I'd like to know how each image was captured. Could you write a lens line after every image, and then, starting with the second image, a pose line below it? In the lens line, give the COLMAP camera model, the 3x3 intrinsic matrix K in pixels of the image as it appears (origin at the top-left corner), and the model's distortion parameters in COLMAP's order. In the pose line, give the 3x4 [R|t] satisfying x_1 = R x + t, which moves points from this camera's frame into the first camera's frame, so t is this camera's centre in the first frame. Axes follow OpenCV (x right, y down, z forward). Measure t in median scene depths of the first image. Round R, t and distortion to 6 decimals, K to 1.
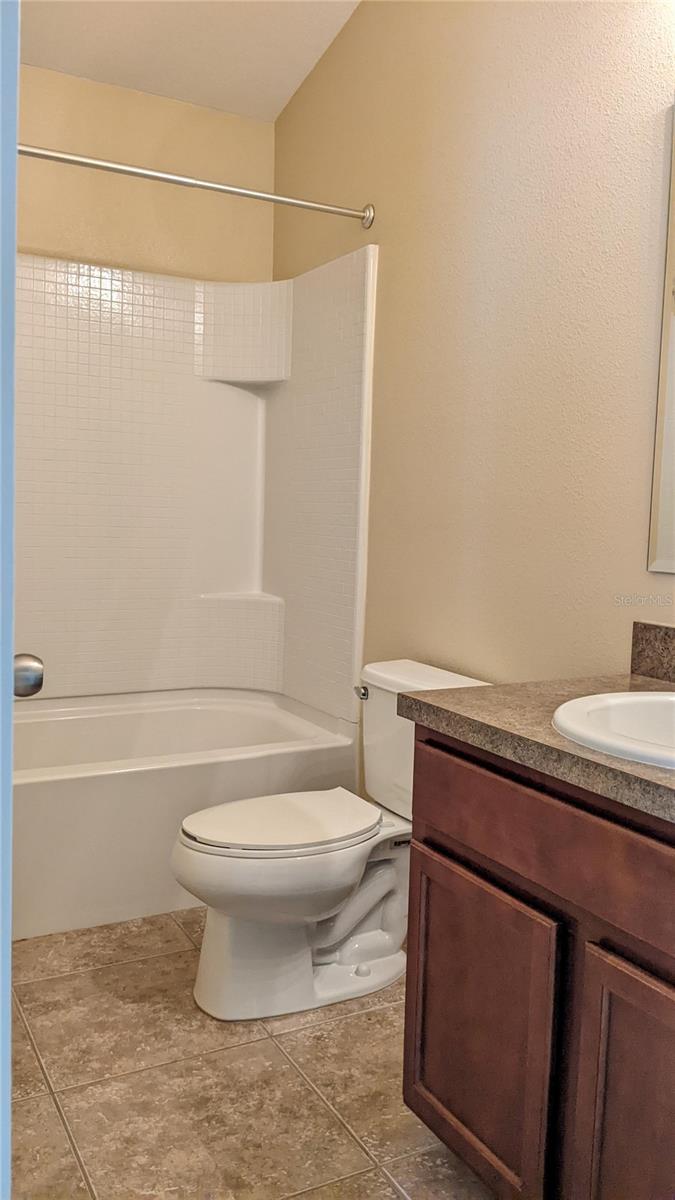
lens RADIAL K [[996.3, 0, 365.8], [0, 996.3, 599.2], [0, 0, 1]] dist [0.070714, -0.096104]
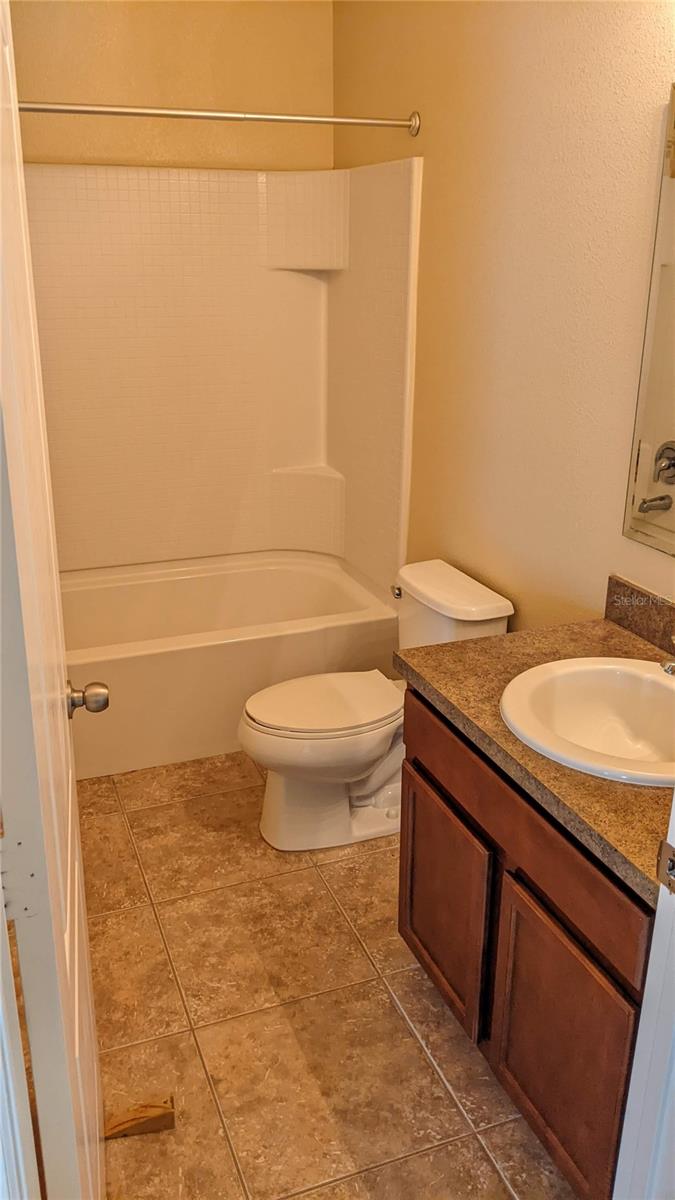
lens RADIAL K [[989.4, 0, 337.5], [0, 989.4, 600.0], [0, 0, 1]] dist [0.103864, -0.095100]
pose [[0.989946, 0.024723, -0.139272, 0.111090], [0.010458, 0.969120, 0.246368, -0.229430], [0.141062, -0.245348, 0.959117, -0.161390]]
